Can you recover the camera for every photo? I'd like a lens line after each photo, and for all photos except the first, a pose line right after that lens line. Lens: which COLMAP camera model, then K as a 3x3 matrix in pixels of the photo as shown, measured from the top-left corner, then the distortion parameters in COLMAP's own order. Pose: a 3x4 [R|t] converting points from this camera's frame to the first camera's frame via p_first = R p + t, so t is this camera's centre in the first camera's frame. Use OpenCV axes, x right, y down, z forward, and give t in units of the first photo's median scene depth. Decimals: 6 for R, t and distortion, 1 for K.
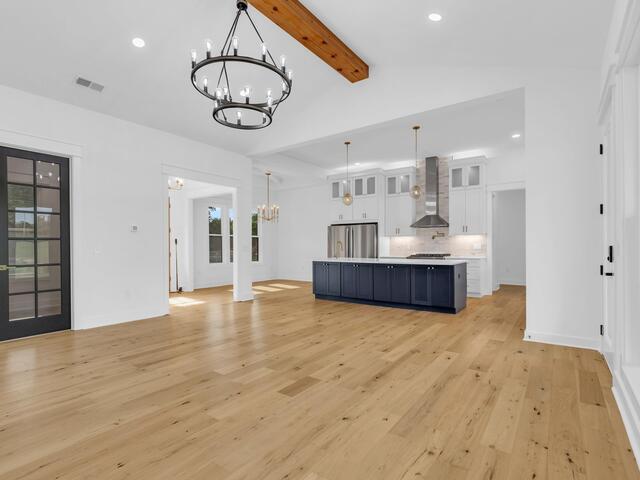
lens RADIAL K [[325.0, 0, 322.8], [0, 325.0, 246.2], [0, 0, 1]] dist [0.002551, 0.001159]
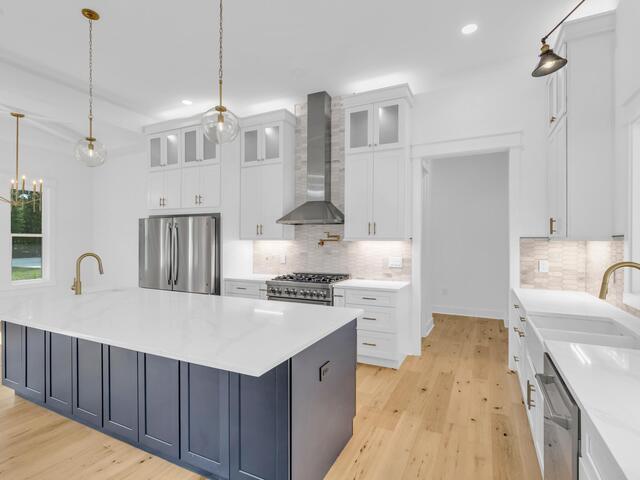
lens RADIAL K [[325.0, 0, 322.0], [0, 325.0, 239.1], [0, 0, 1]] dist [0.002551, 0.001159]
pose [[0.984774, 0.012041, 0.173420, 0.246462], [-0.009535, 0.999838, -0.015271, -0.024901], [-0.173576, 0.013385, 0.984730, 0.463955]]
